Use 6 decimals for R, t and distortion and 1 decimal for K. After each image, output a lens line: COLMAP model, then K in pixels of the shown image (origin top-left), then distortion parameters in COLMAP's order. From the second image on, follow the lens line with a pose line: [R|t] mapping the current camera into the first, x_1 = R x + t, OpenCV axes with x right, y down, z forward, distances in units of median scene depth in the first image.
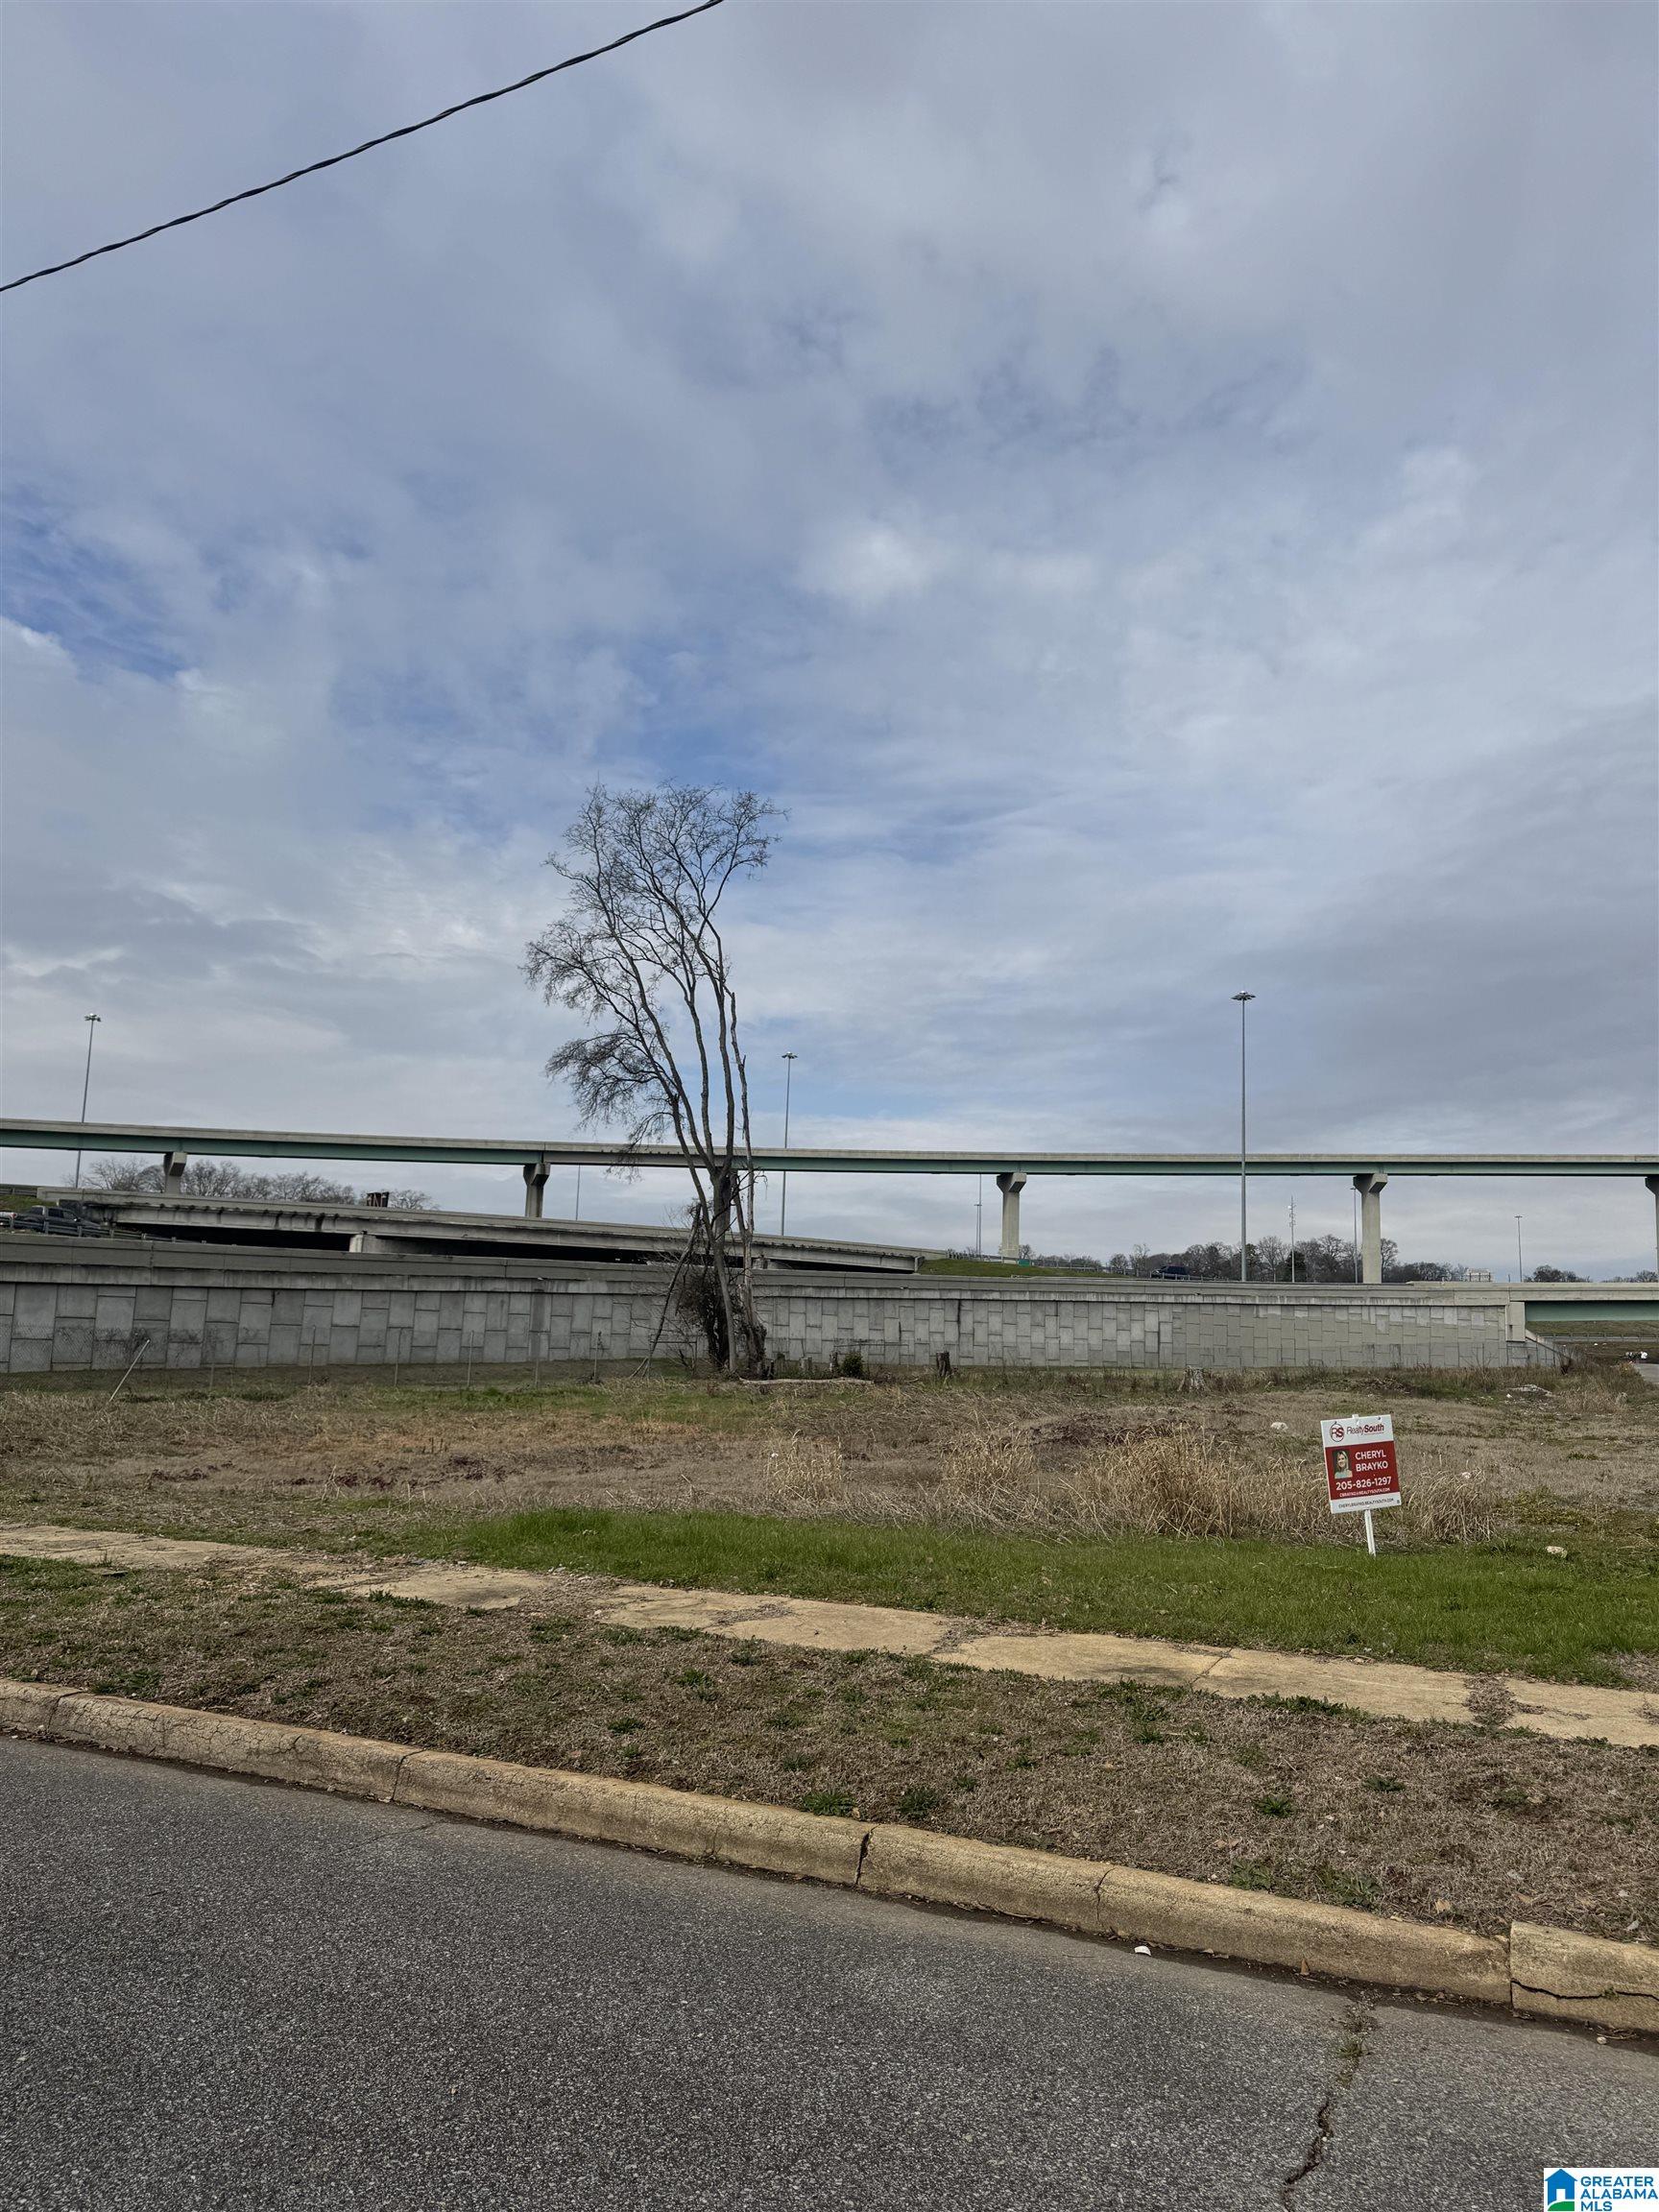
lens RADIAL K [[1527.0, 0, 833.6], [0, 1527.0, 1093.8], [0, 0, 1]] dist [0.191708, -0.403494]
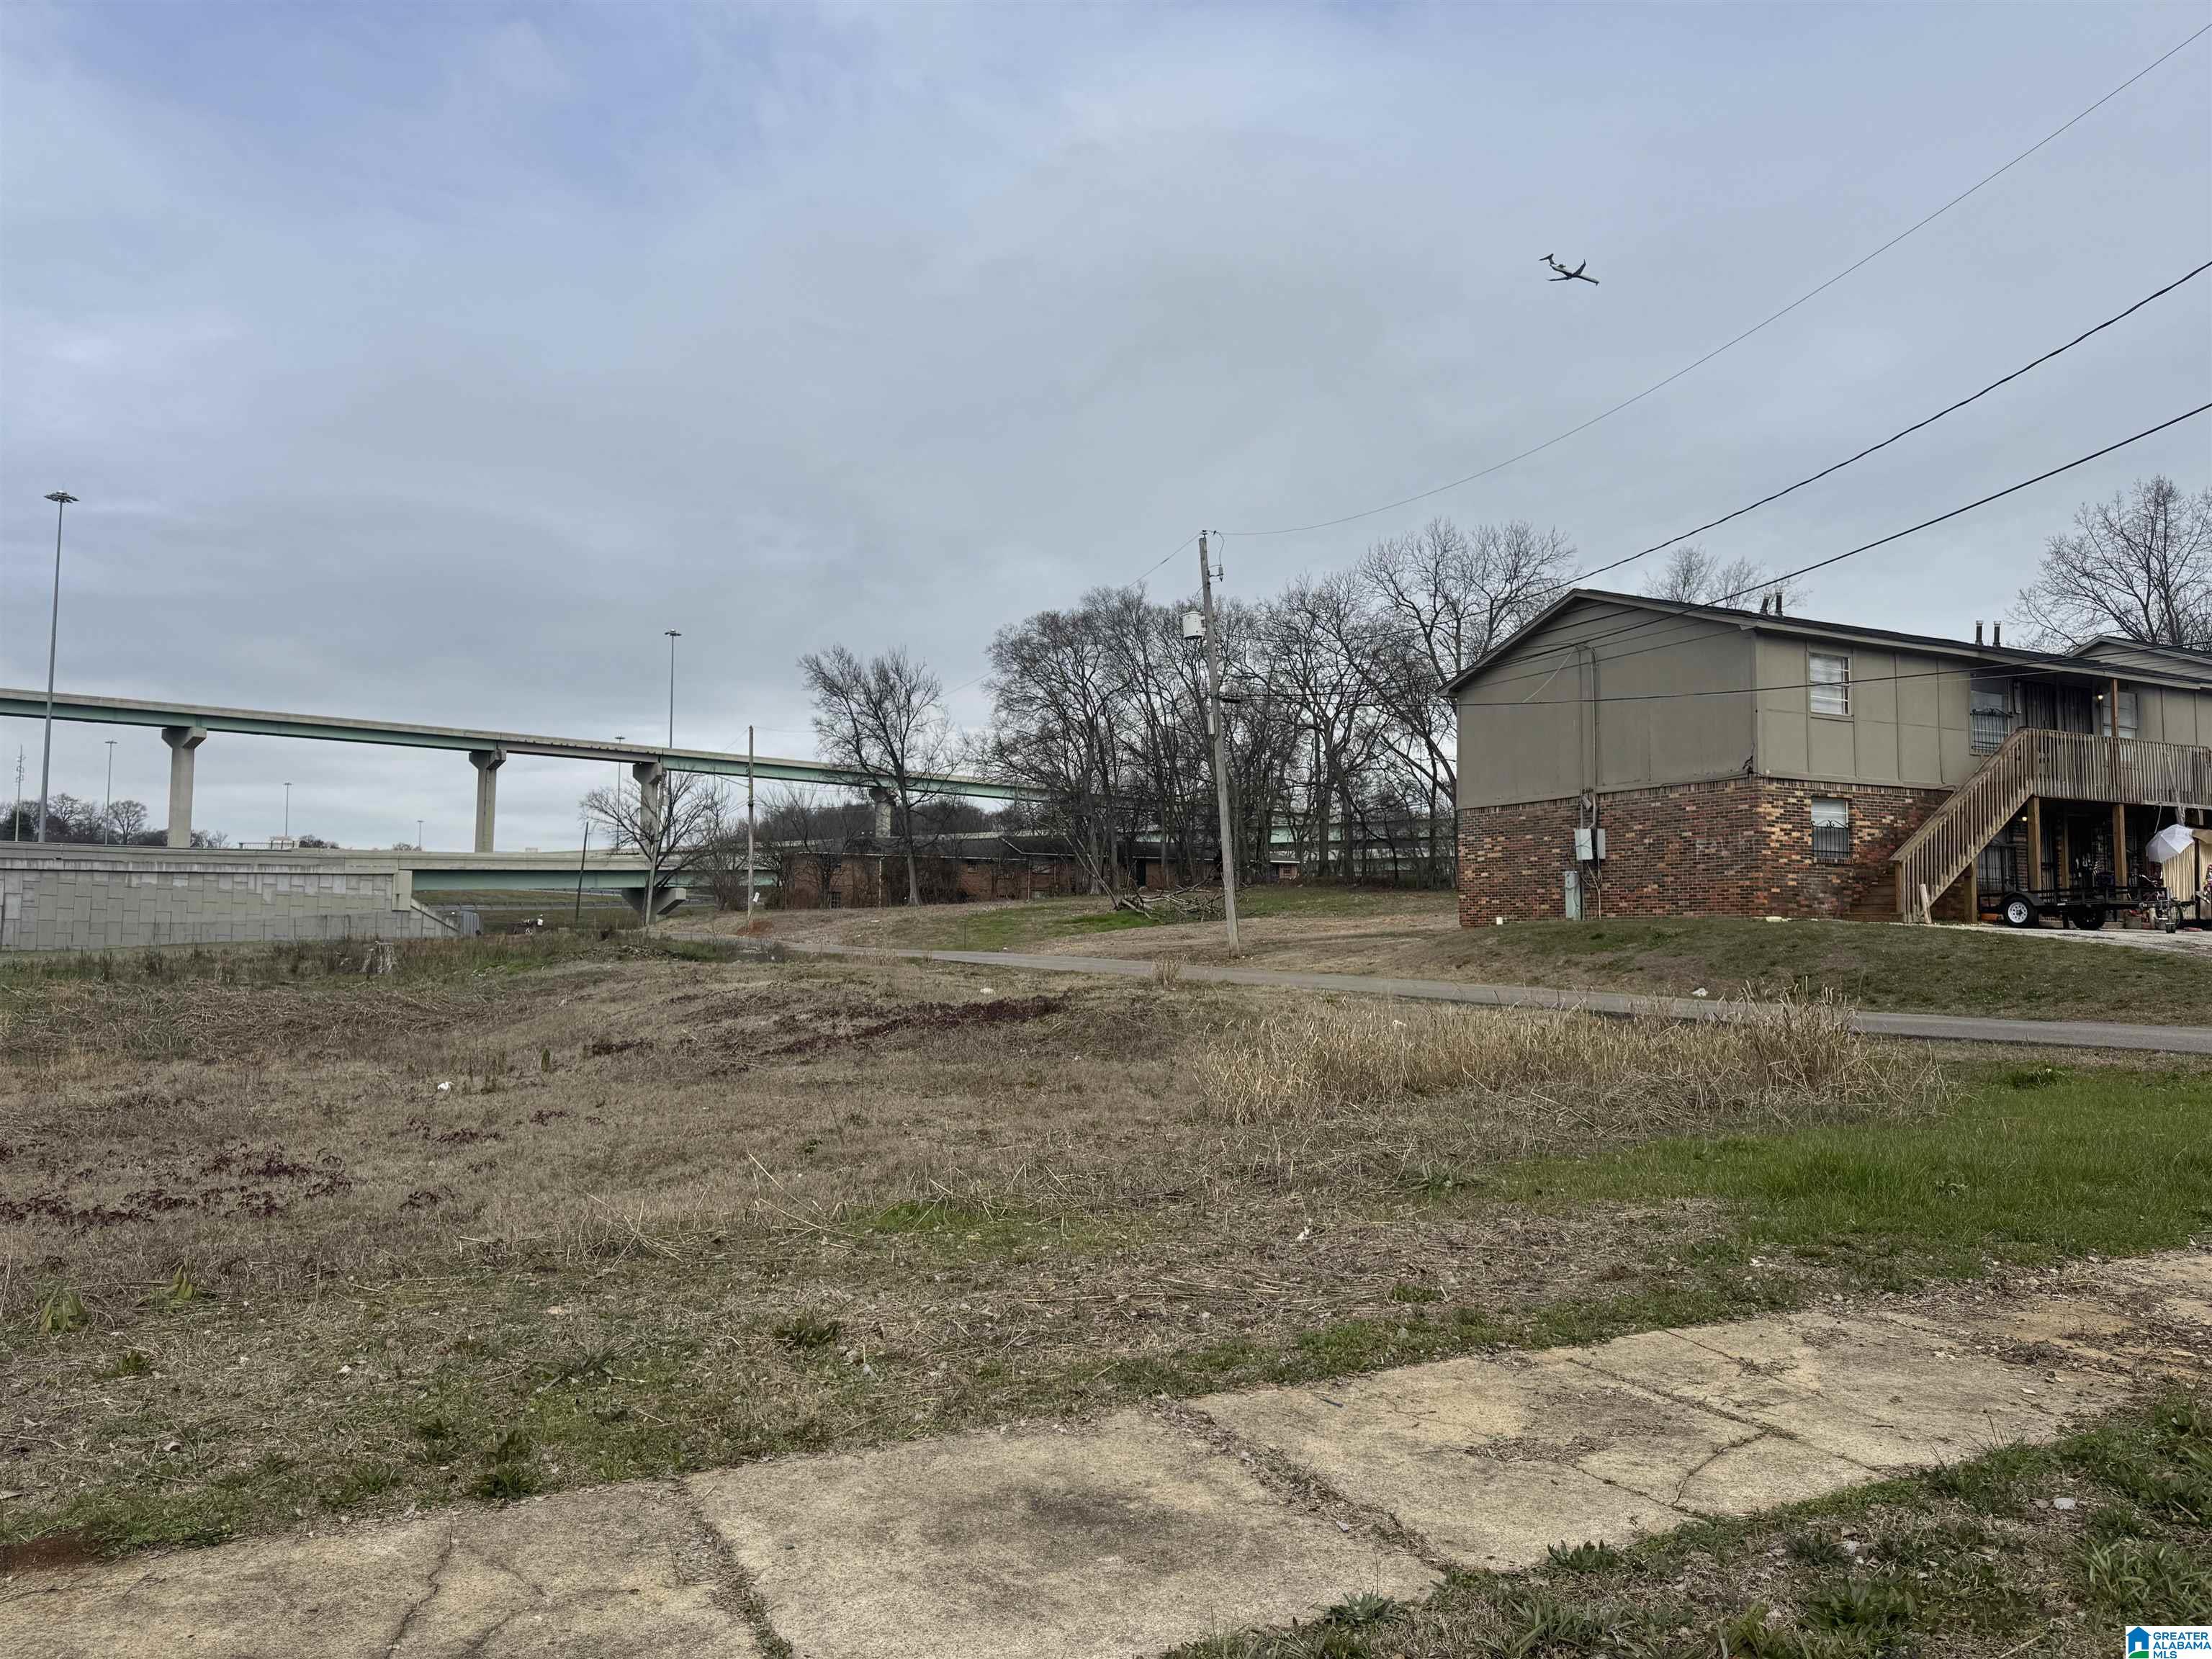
lens RADIAL K [[1571.1, 0, 1069.9], [0, 1571.1, 829.2], [0, 0, 1]] dist [0.019739, -0.001587]
pose [[0.619934, 0.032221, 0.783992, -0.157394], [-0.113852, 0.992276, 0.049246, 0.026392], [-0.776351, -0.119788, 0.618814, 0.158096]]
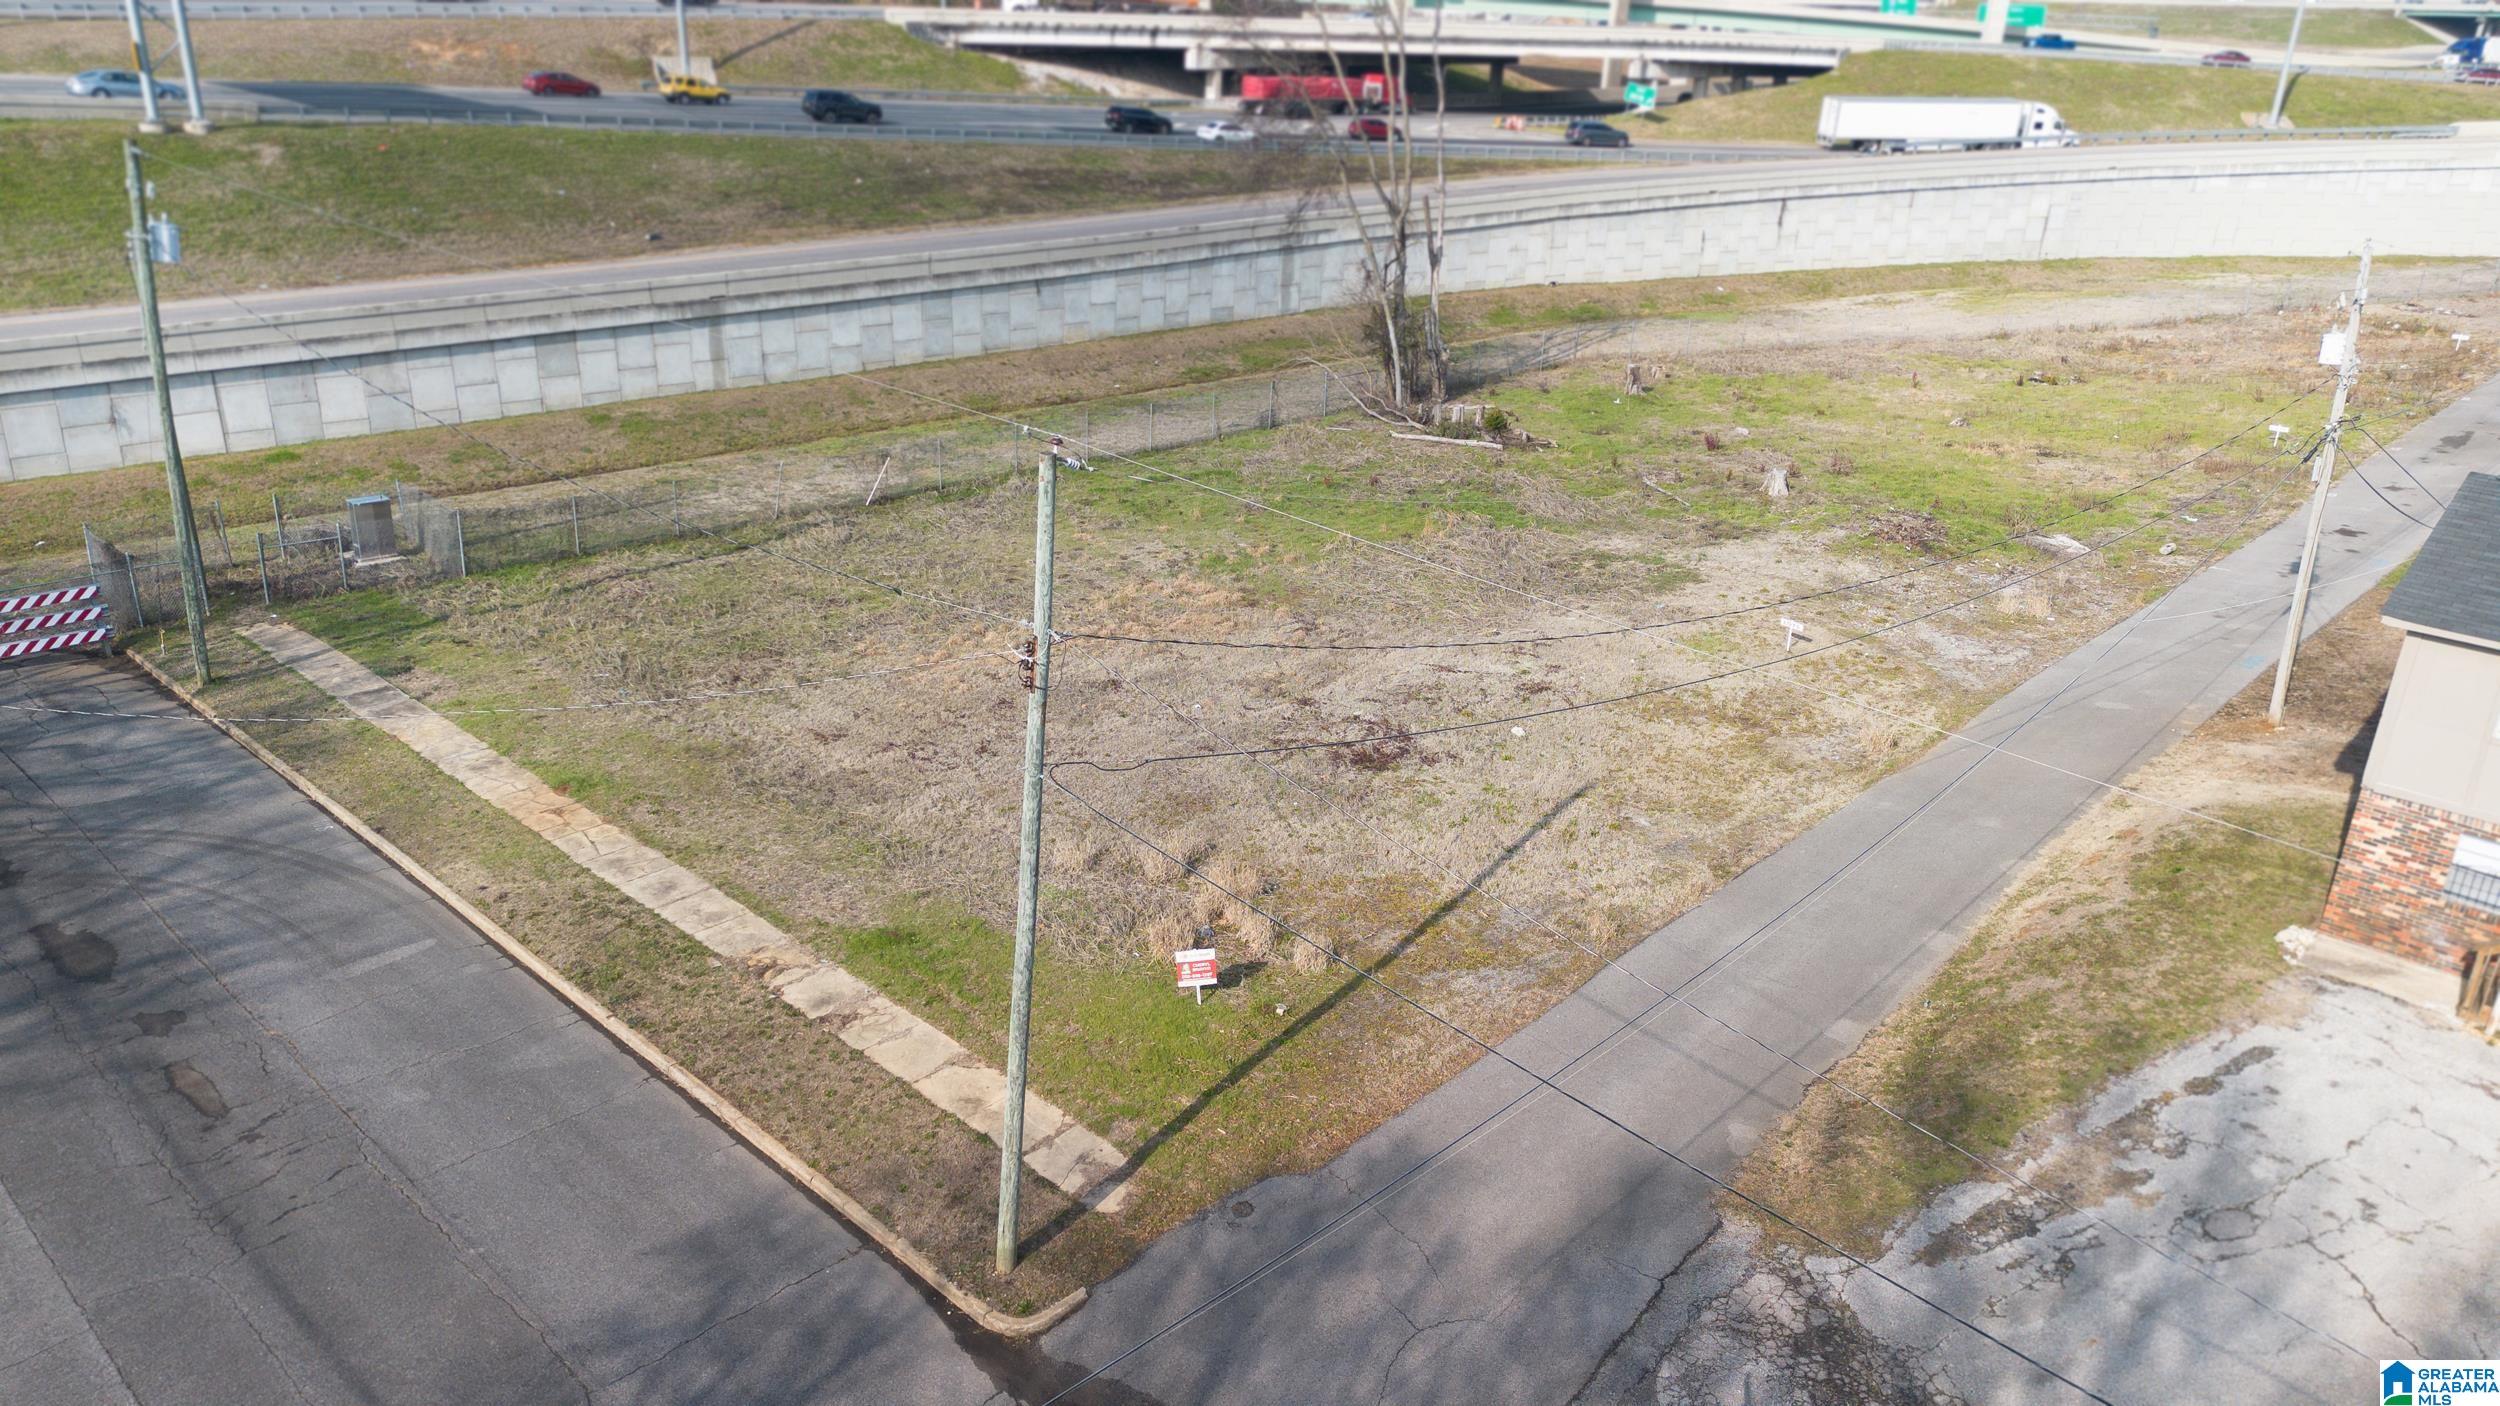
lens RADIAL K [[1764.5, 0, 1250.0], [0, 1764.5, 703.0], [0, 0, 1]] dist [0.061292, -0.002309]
pose [[0.949697, 0.120284, -0.289151, 0.202249], [0.044950, 0.861384, 0.505961, -0.256604], [0.309929, -0.493507, 0.812647, -0.163827]]
